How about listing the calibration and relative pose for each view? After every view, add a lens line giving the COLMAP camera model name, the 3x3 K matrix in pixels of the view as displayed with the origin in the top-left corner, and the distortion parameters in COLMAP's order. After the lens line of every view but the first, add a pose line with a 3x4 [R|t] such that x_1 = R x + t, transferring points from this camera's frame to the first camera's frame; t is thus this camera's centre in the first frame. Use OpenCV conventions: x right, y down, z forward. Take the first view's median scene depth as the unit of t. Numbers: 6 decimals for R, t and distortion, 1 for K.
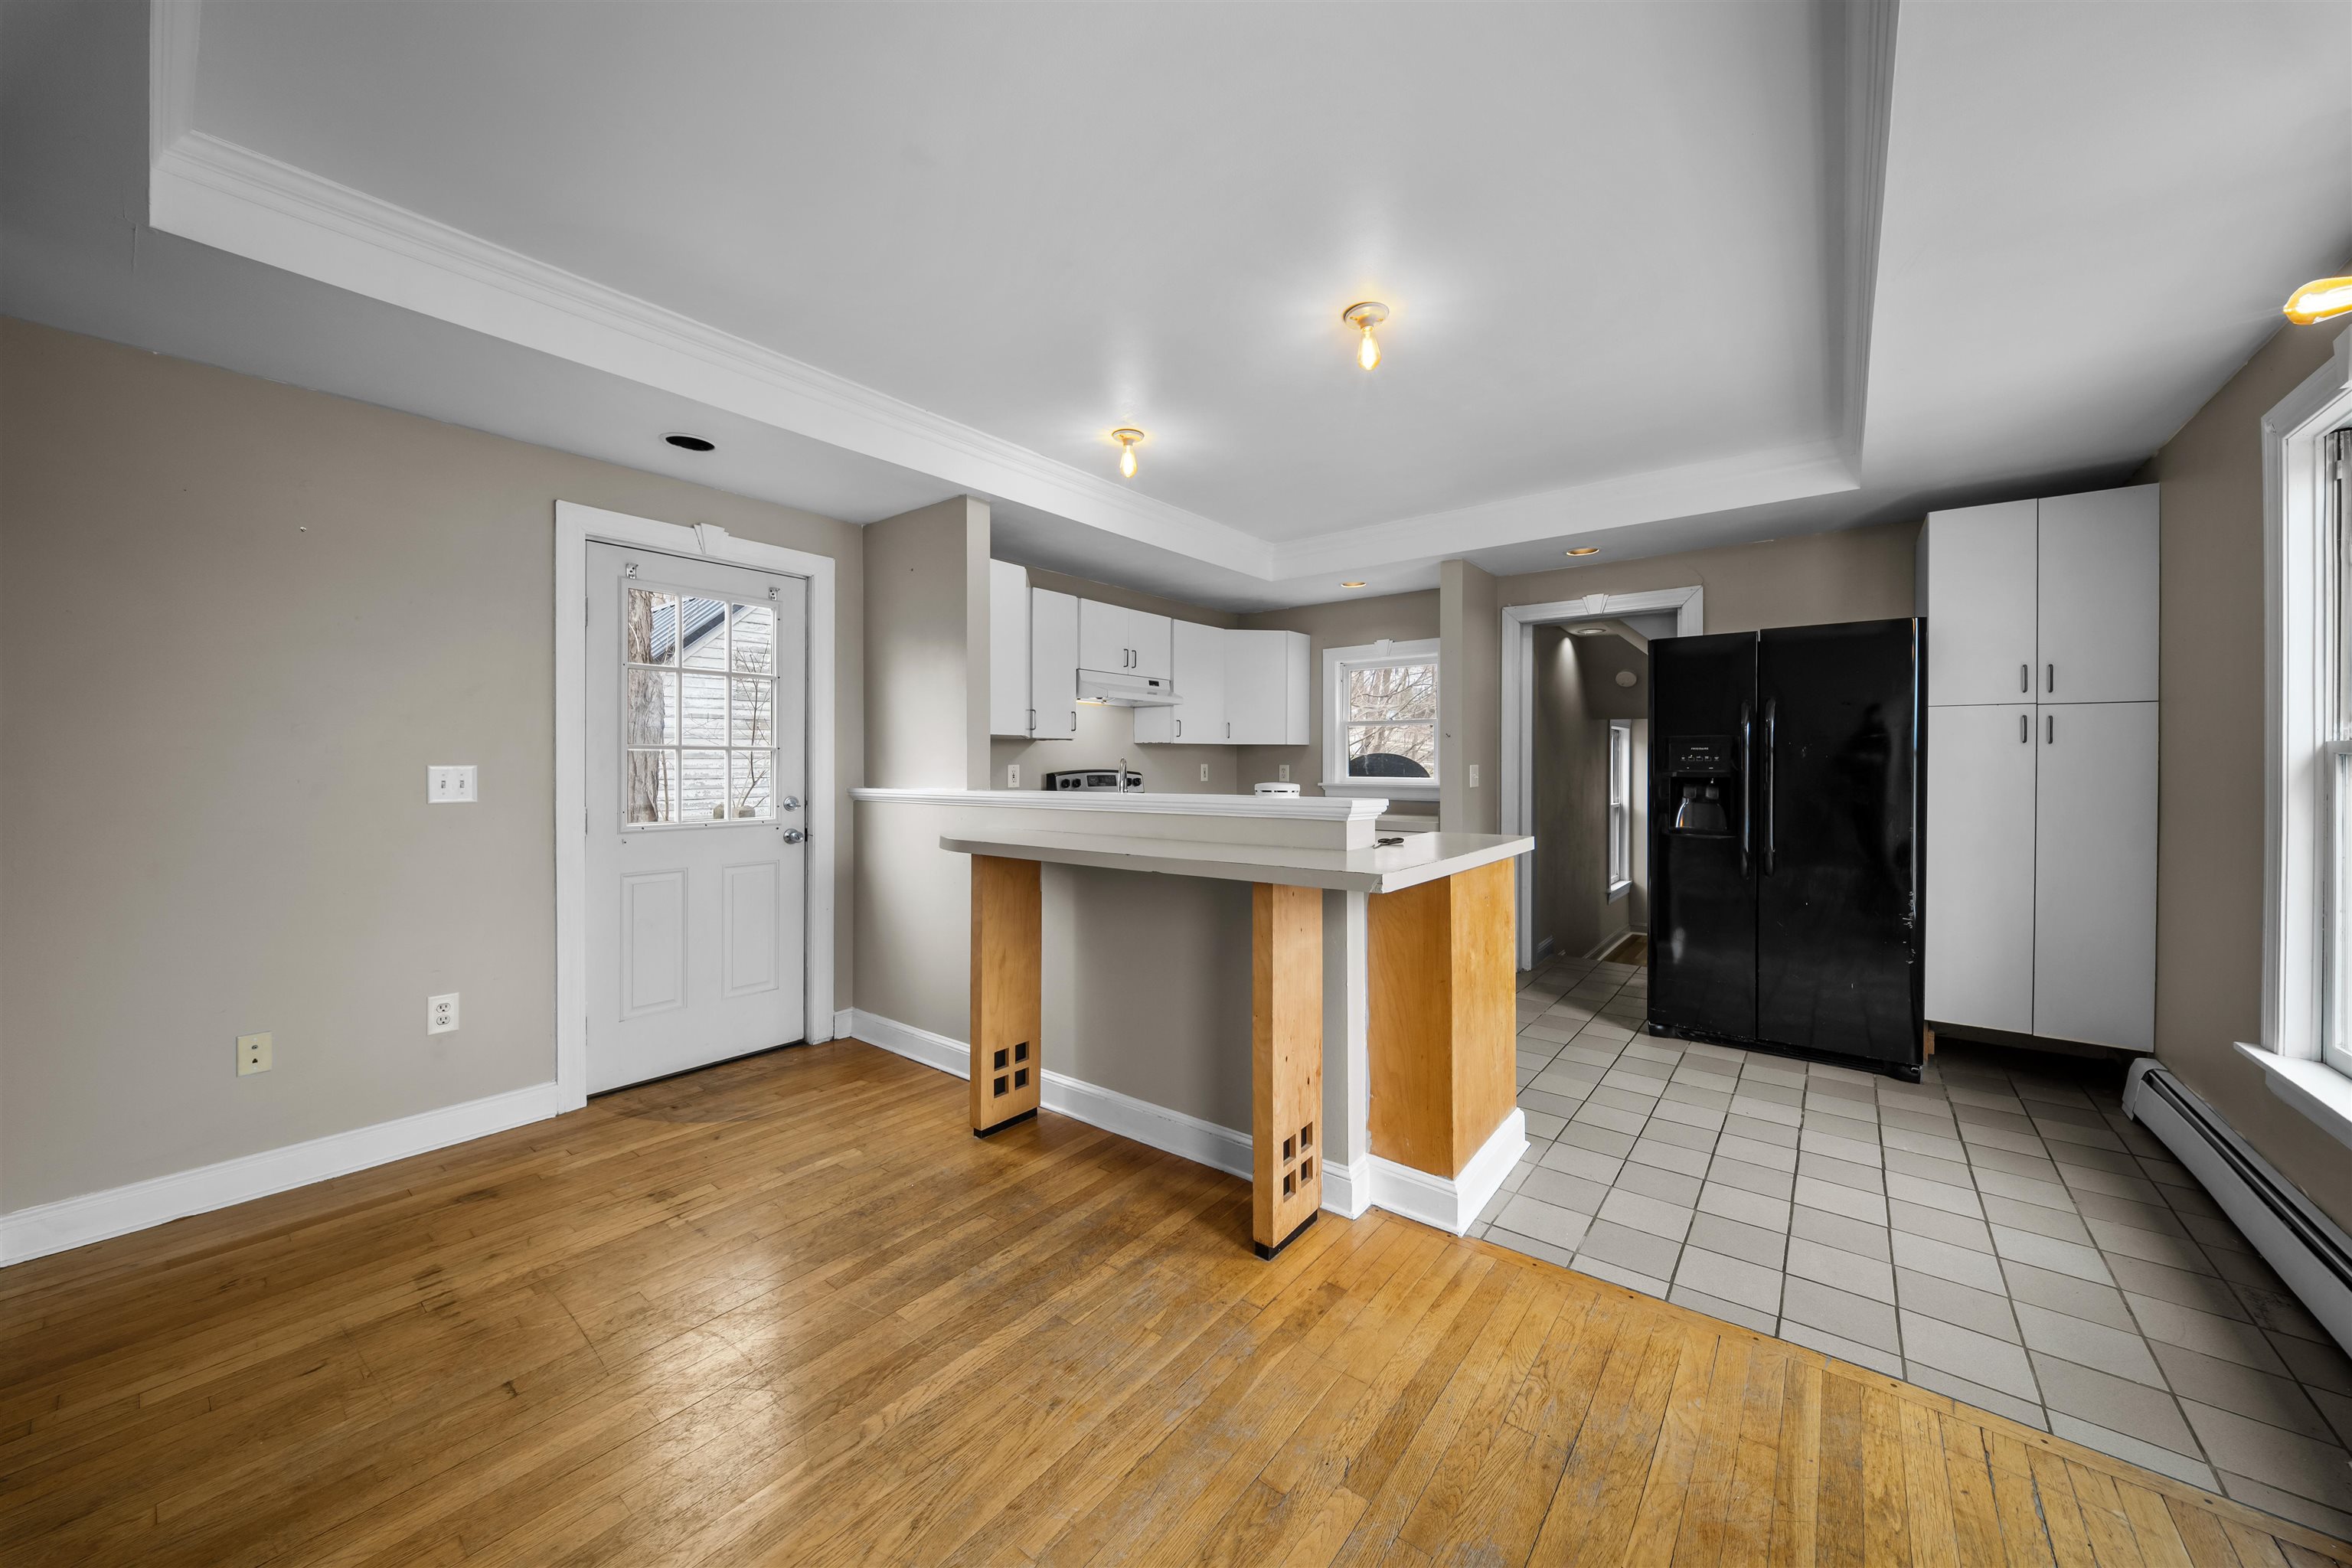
lens RADIAL K [[841.9, 0, 1170.2], [0, 841.9, 768.8], [0, 0, 1]] dist [0.015366, -0.009362]
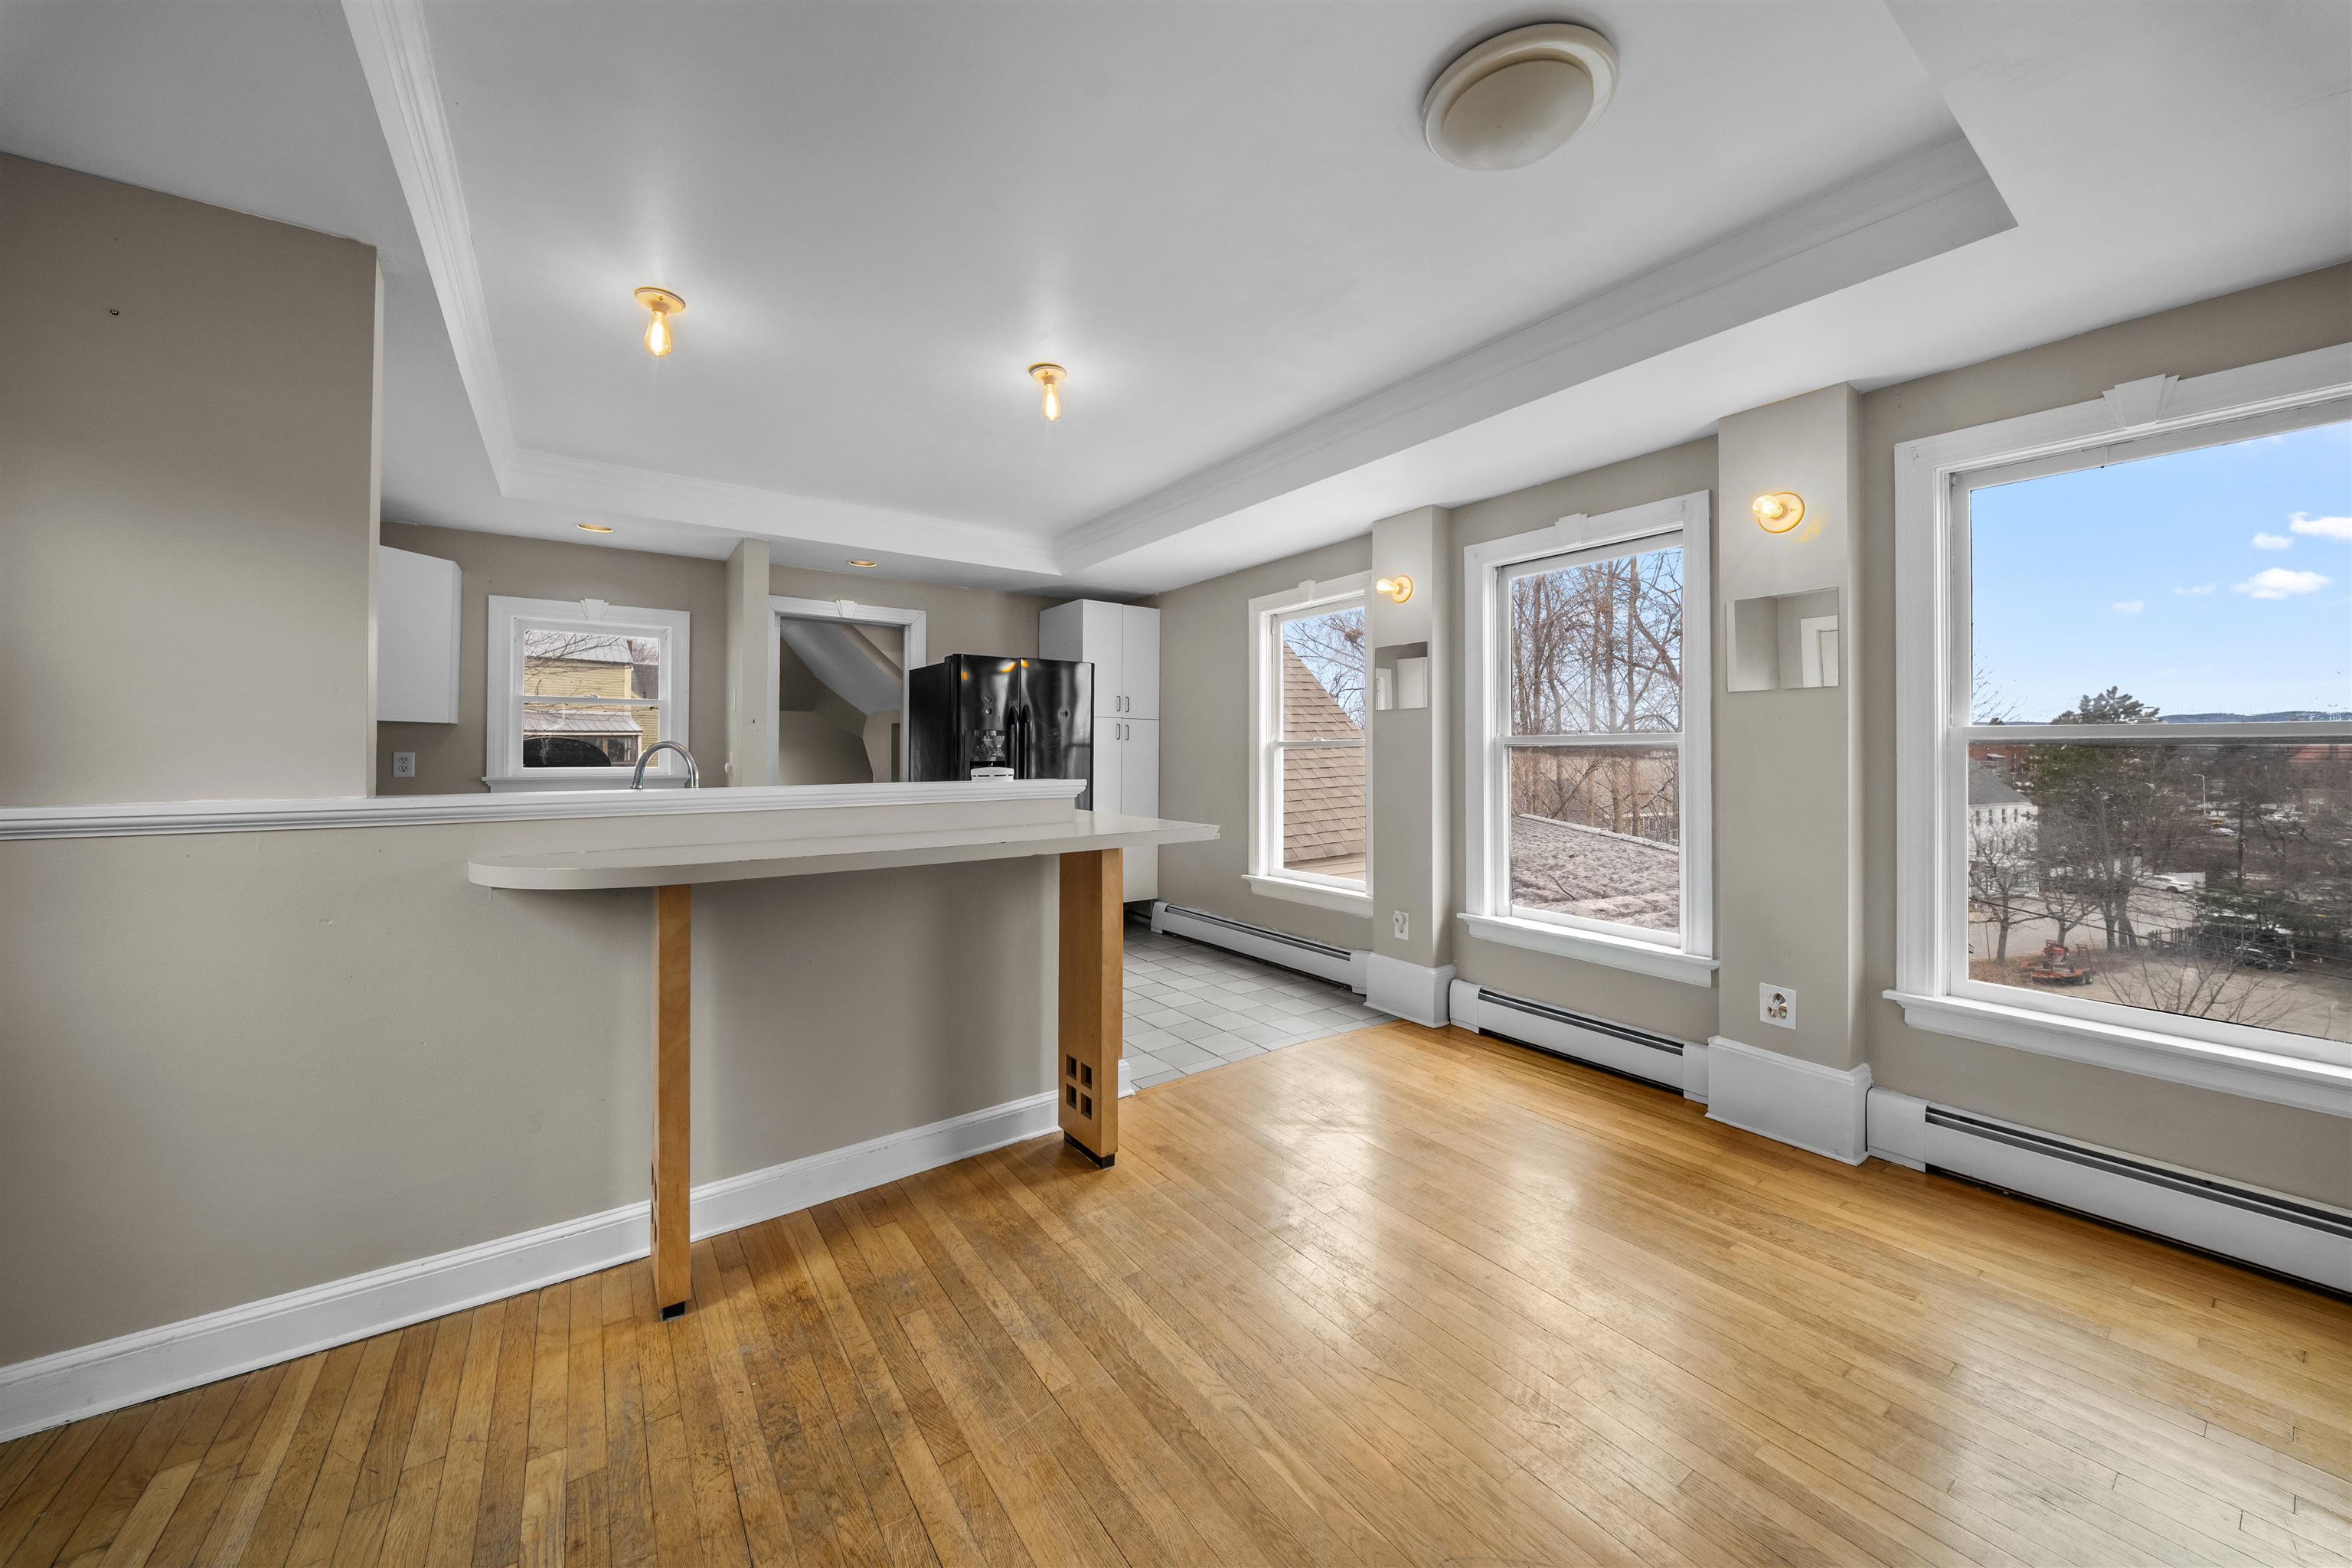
lens RADIAL K [[840.9, 0, 1194.6], [0, 840.9, 752.9], [0, 0, 1]] dist [0.021469, -0.012708]
pose [[0.262058, 0.000049, 0.965052, -0.842078], [0.005589, 0.999983, -0.001569, 0.001234], [-0.965036, 0.005805, 0.262053, 0.481852]]
